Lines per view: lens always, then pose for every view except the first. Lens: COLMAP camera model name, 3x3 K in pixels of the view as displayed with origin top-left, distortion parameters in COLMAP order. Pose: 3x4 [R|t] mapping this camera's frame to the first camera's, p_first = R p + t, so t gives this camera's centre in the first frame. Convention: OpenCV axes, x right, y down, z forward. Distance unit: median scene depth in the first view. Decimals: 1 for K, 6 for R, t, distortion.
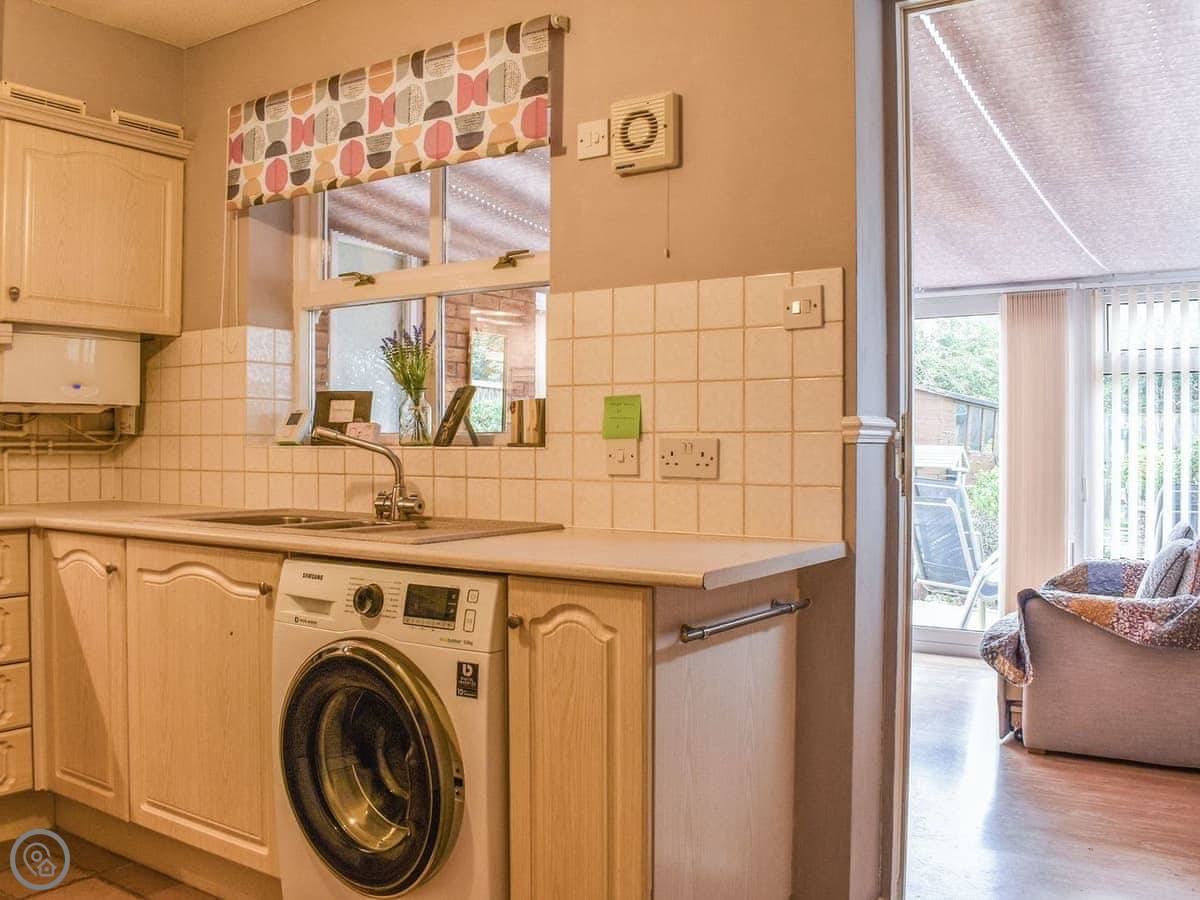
lens RADIAL K [[1085.2, 0, 596.9], [0, 1085.2, 448.1], [0, 0, 1]] dist [-0.090929, 0.022761]
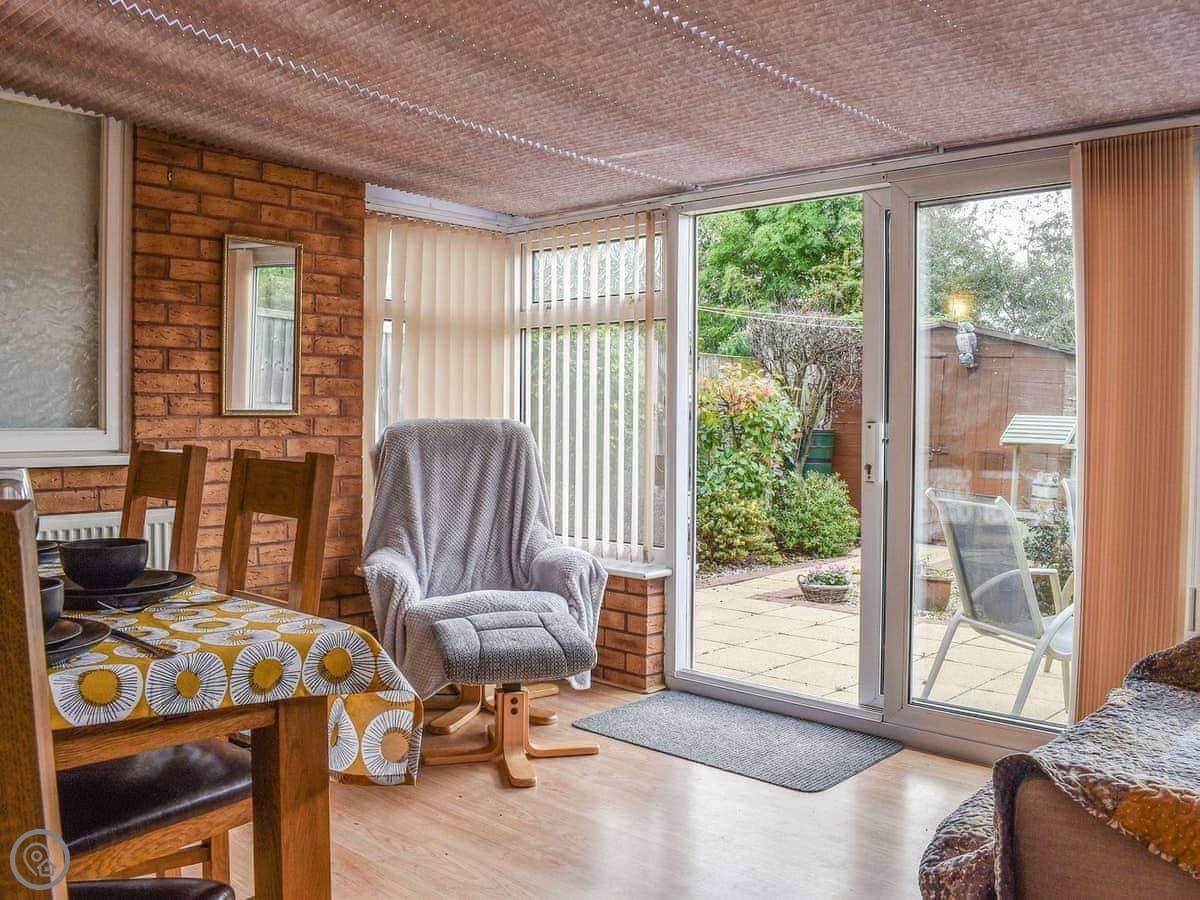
lens RADIAL K [[1085.2, 0, 591.9], [0, 1085.2, 448.8], [0, 0, 1]] dist [-0.090929, 0.022761]
pose [[0.989545, 0.008205, -0.143990, 0.211645], [-0.004365, 0.999627, 0.026966, 0.003478], [0.144158, -0.026056, 0.989212, 0.409272]]
